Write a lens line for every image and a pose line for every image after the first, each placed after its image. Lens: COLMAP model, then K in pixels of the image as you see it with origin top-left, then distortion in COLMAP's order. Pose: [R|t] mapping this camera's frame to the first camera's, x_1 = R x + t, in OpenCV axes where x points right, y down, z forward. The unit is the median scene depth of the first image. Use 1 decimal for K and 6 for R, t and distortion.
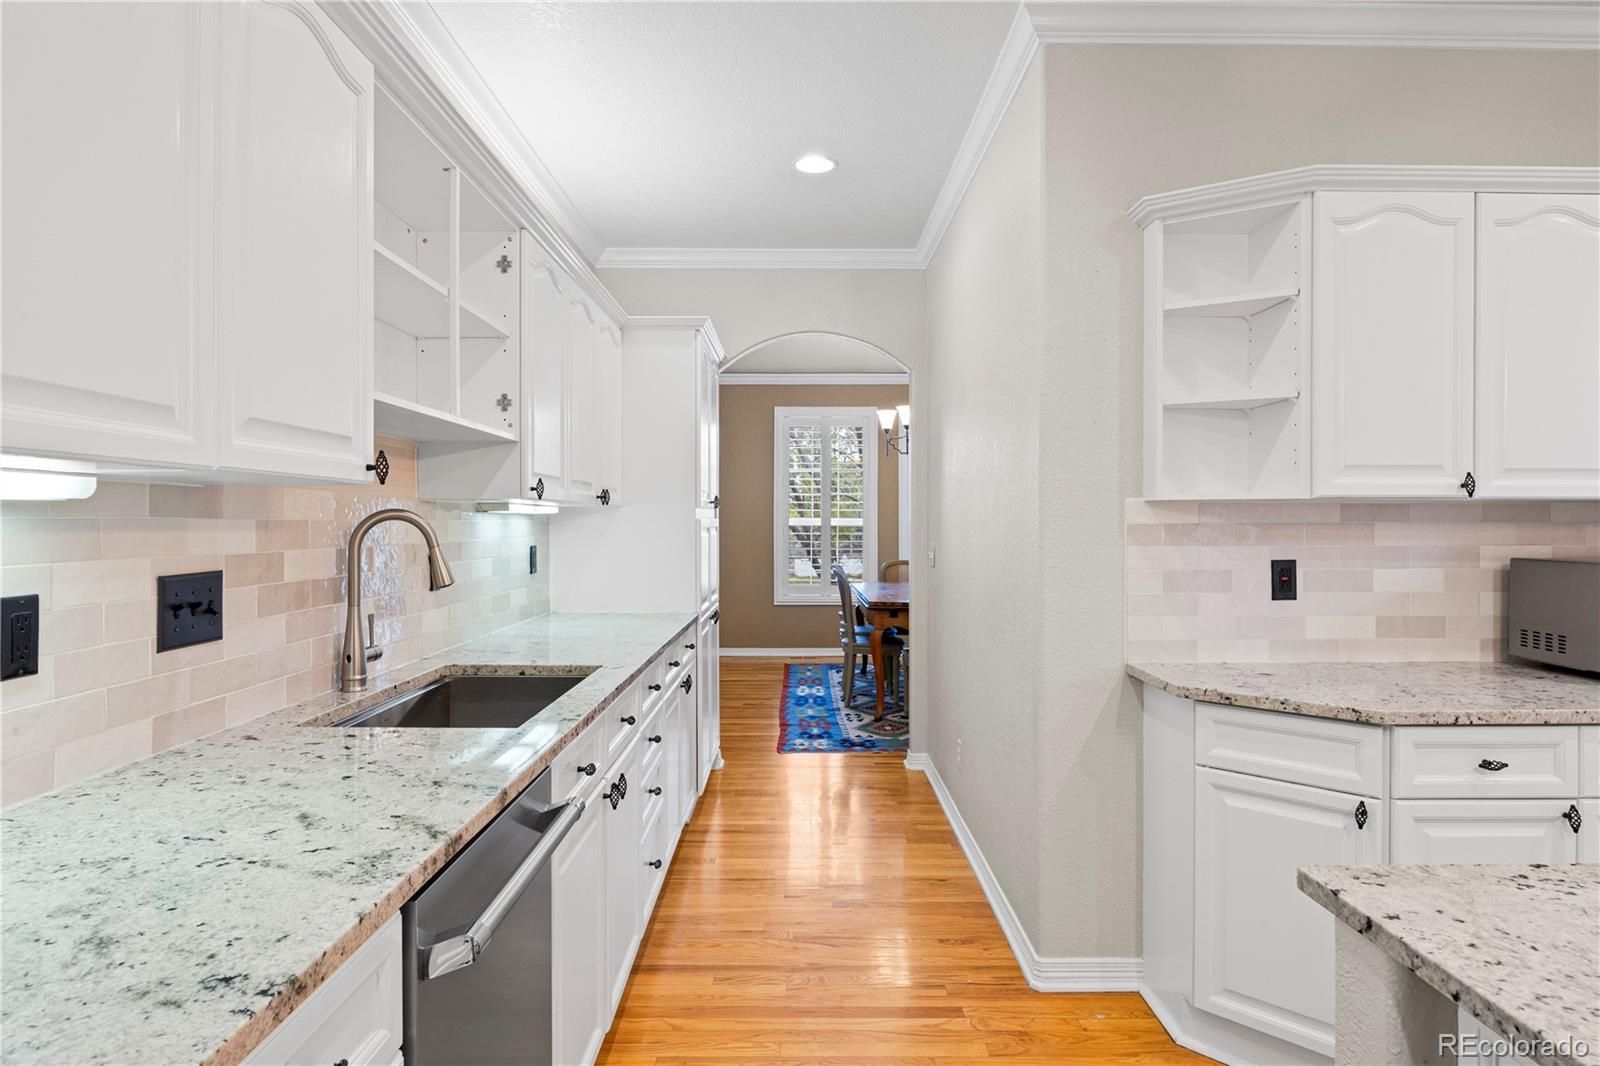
lens RADIAL K [[920.4, 0, 804.8], [0, 920.4, 525.6], [0, 0, 1]] dist [-0.006366, -0.002653]
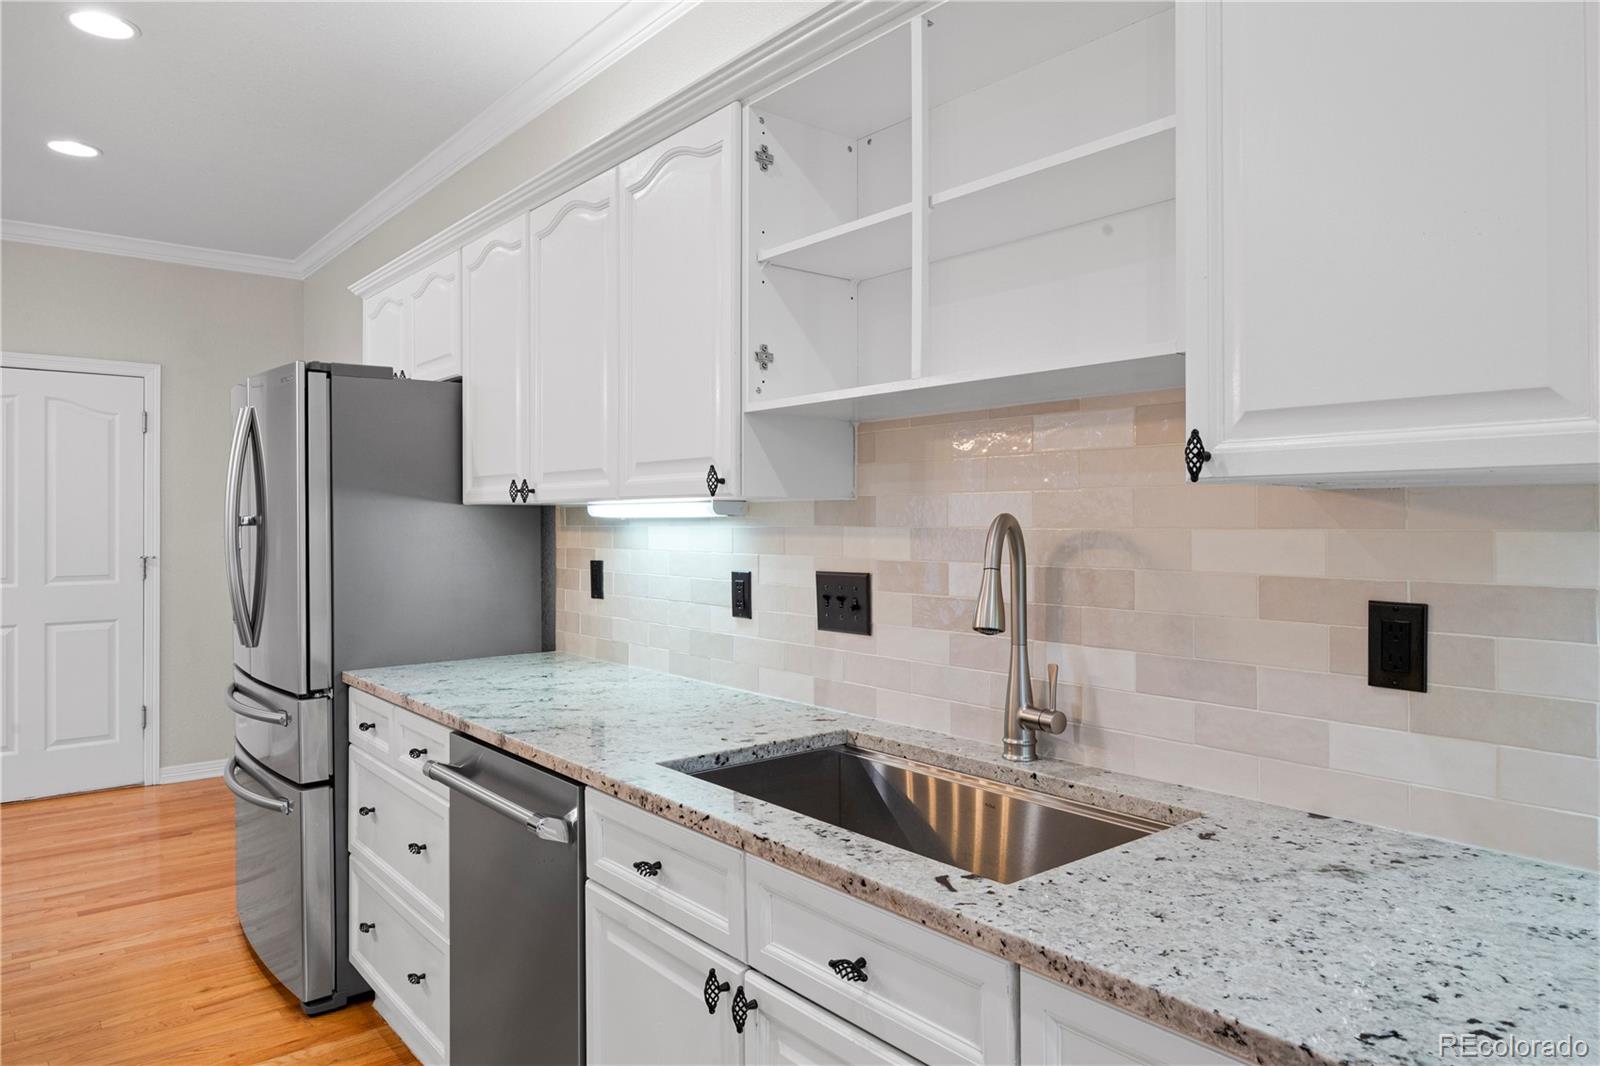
lens RADIAL K [[1027.3, 0, 800.1], [0, 1027.3, 527.7], [0, 0, 1]] dist [0.002077, 0.000507]
pose [[-0.777331, 0.006120, -0.629062, 0.139551], [0.000303, 0.999956, 0.009354, -0.011887], [0.629092, 0.007081, -0.777299, 1.250774]]
